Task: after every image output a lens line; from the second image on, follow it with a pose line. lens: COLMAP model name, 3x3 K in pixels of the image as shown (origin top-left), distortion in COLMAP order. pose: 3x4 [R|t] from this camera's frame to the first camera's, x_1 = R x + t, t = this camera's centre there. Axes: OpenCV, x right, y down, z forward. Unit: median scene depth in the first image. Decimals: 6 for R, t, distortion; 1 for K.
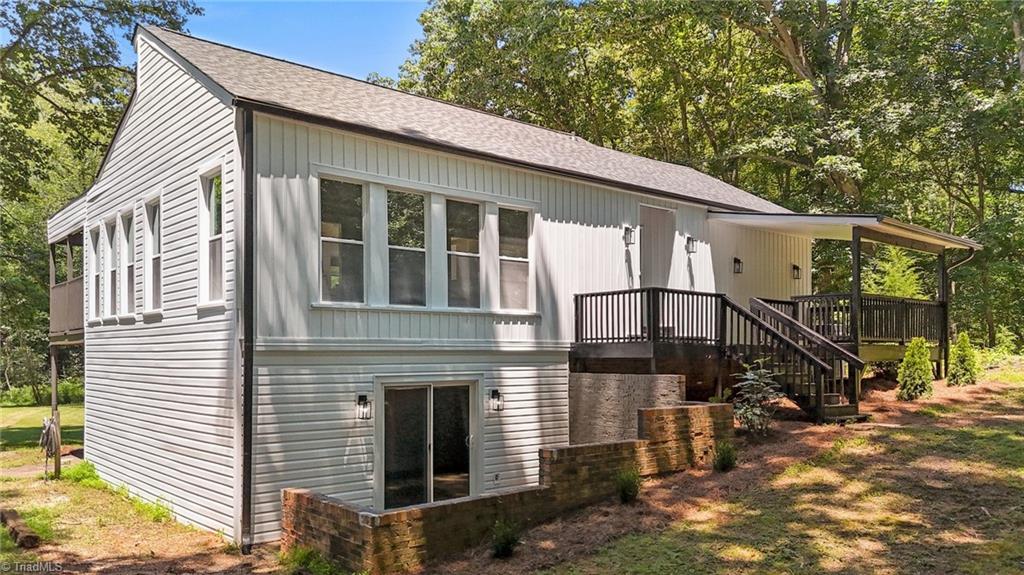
lens RADIAL K [[767.5, 0, 512.8], [0, 767.5, 291.2], [0, 0, 1]] dist [0.047720, -0.002596]
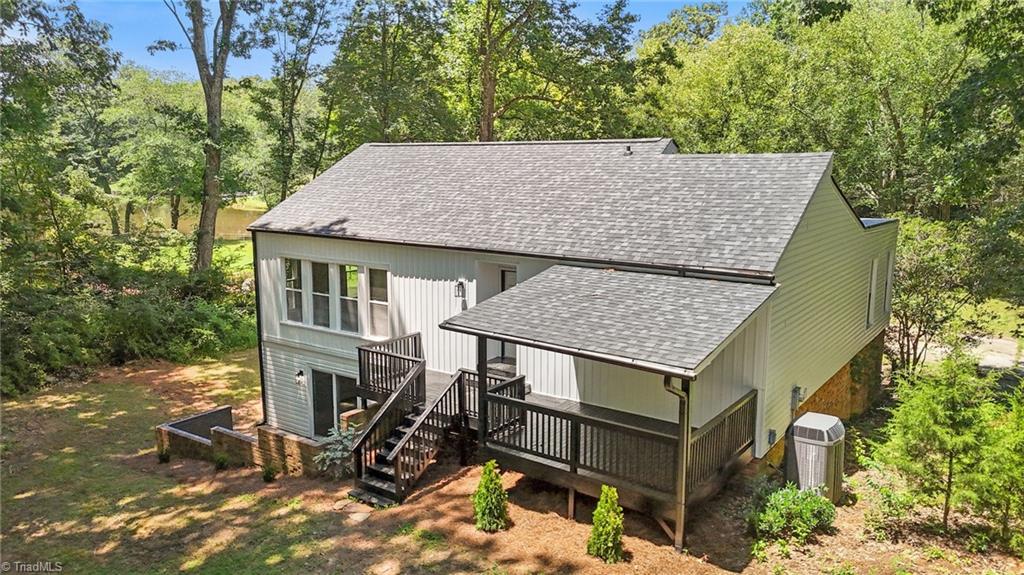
lens RADIAL K [[763.9, 0, 517.0], [0, 763.9, 280.8], [0, 0, 1]] dist [0.053539, -0.006107]
pose [[0.244327, 0.155581, -0.957131, 1.581921], [0.077591, 0.980743, 0.179226, -0.352746], [0.966584, -0.118055, 0.227550, 1.021572]]
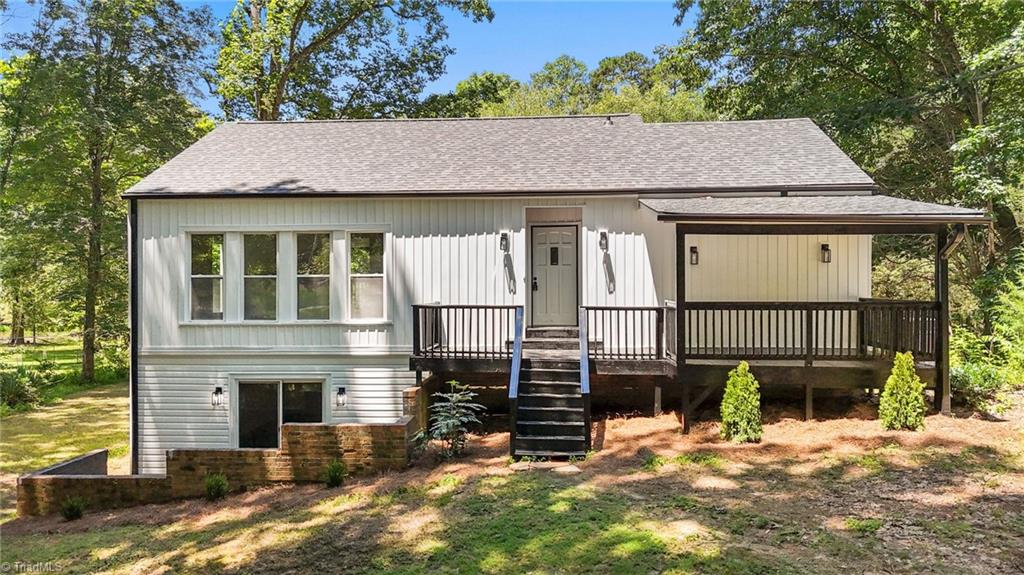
lens RADIAL K [[763.9, 0, 517.0], [0, 763.9, 280.8], [0, 0, 1]] dist [0.053539, -0.006107]
pose [[0.714895, -0.004084, -0.699220, 1.067475], [0.061278, 0.996502, 0.056831, -0.094023], [0.696542, -0.083475, 0.712644, 0.369182]]
